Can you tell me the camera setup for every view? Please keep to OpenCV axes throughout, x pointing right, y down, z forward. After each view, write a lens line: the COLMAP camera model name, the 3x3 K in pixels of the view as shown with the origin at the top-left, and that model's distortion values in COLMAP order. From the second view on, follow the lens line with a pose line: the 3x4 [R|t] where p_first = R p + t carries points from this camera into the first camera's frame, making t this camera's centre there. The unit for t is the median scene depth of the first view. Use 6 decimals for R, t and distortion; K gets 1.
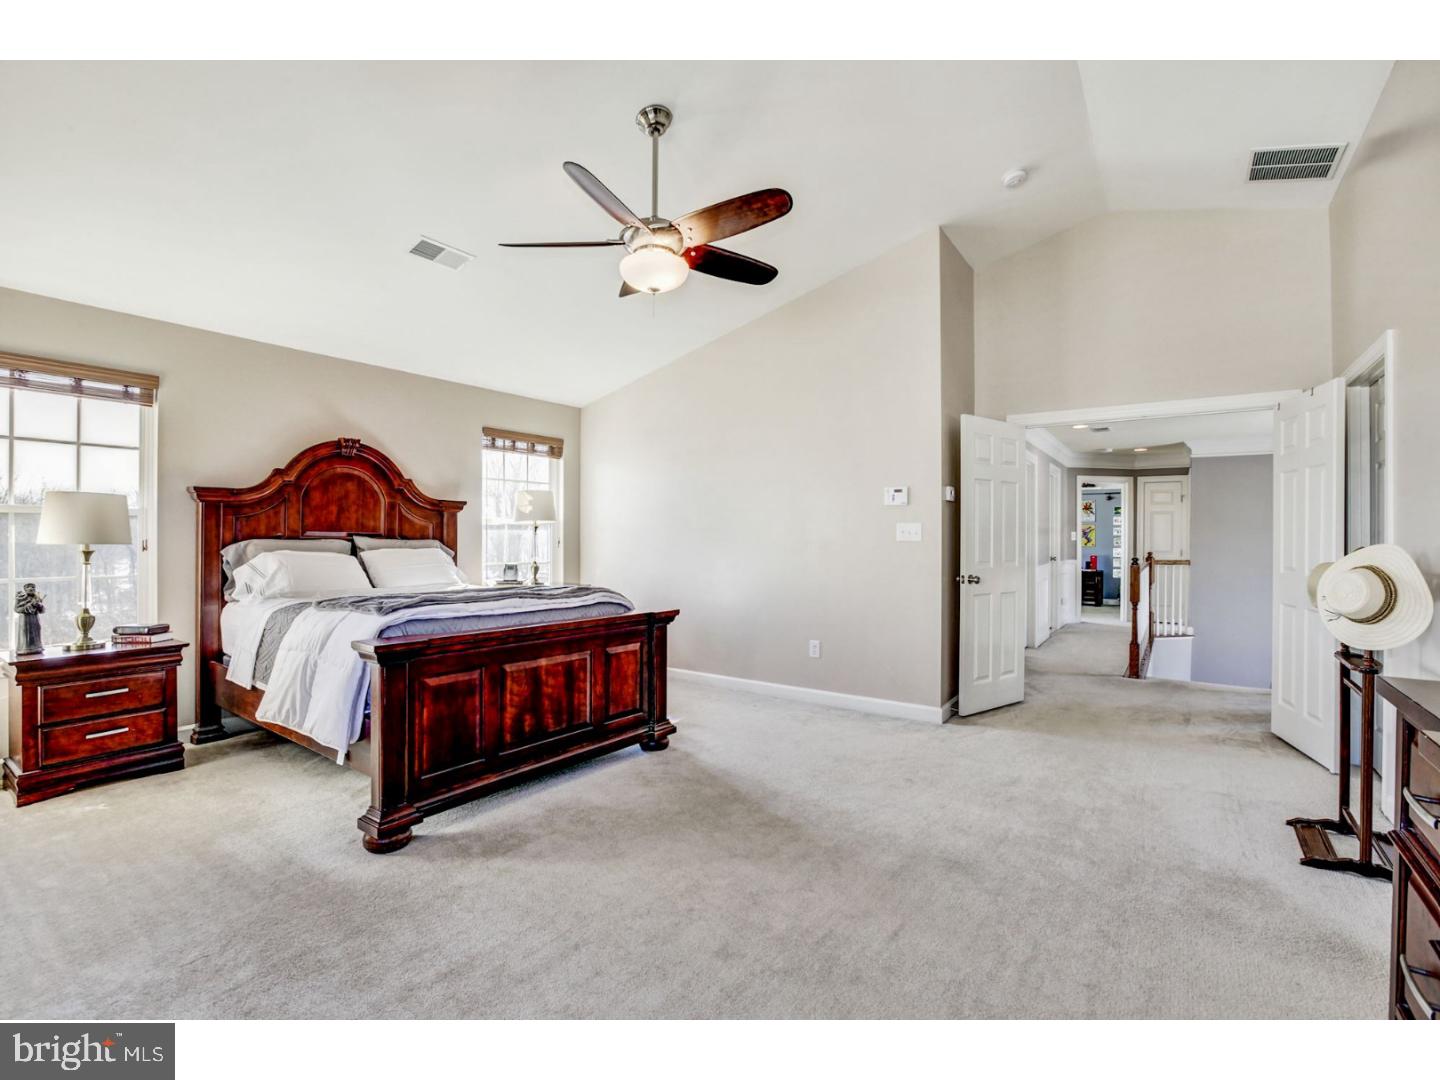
lens RADIAL K [[653.9, 0, 720.0], [0, 653.9, 540.0], [0, 0, 1]] dist [-0.013486, 0.000946]
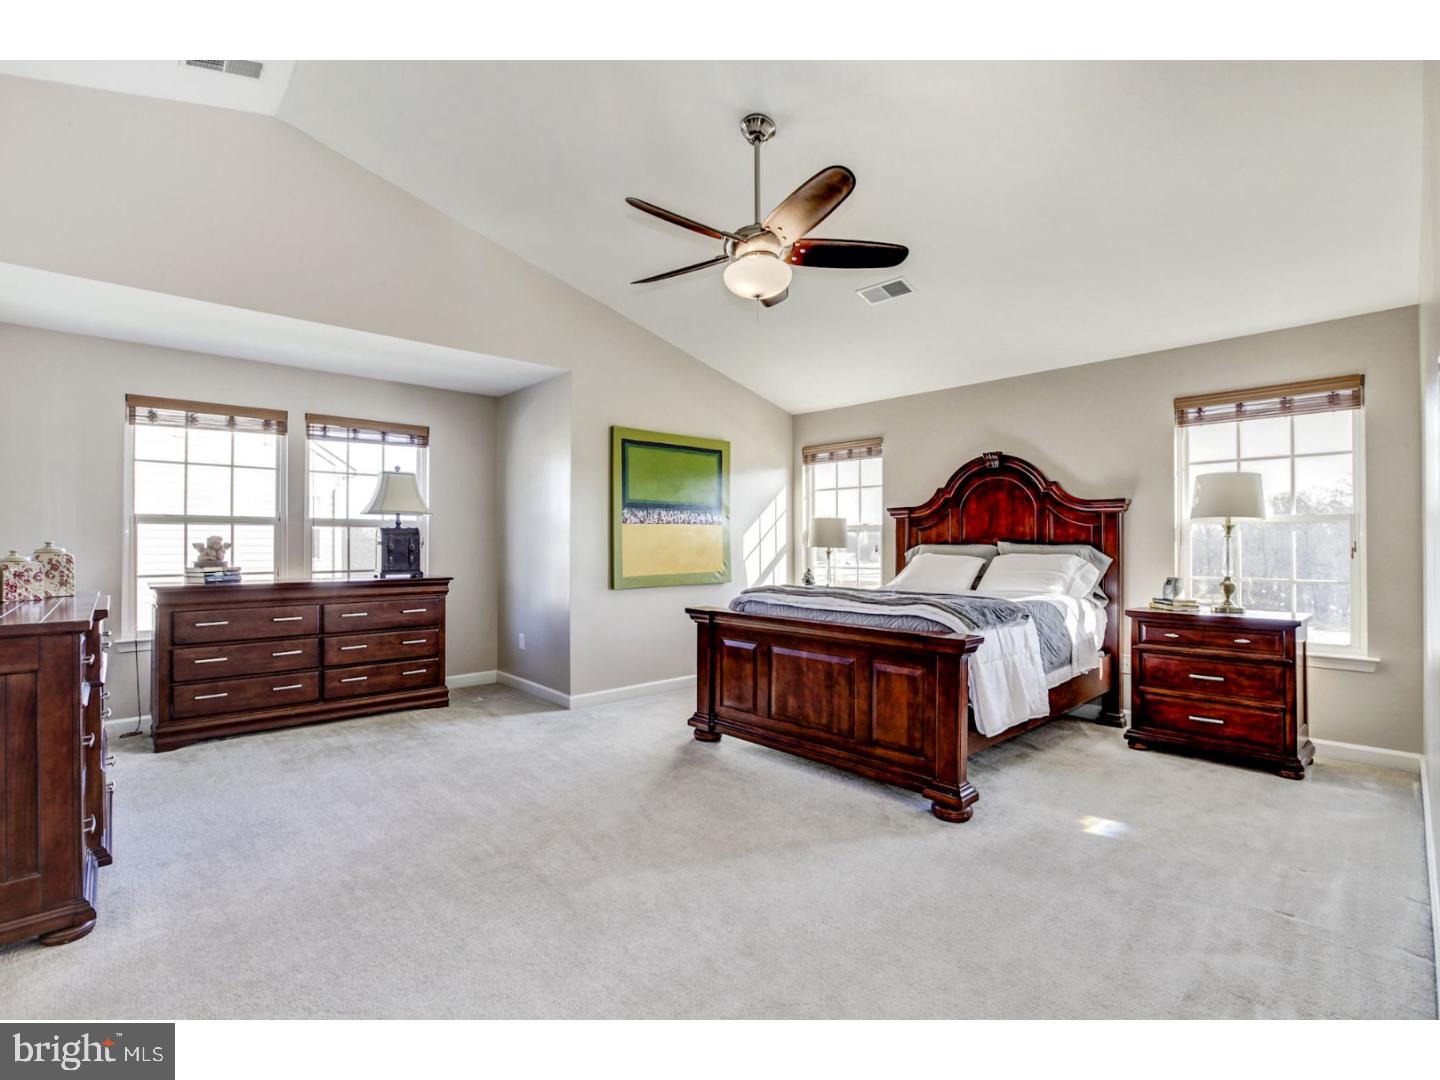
lens RADIAL K [[653.9, 0, 720.0], [0, 653.9, 540.0], [0, 0, 1]] dist [-0.013486, 0.000946]
pose [[-0.149042, -0.006862, -0.988807, 0.723045], [-0.004726, 0.999969, -0.006227, 0.000628], [0.988820, 0.003745, -0.149070, 0.875096]]
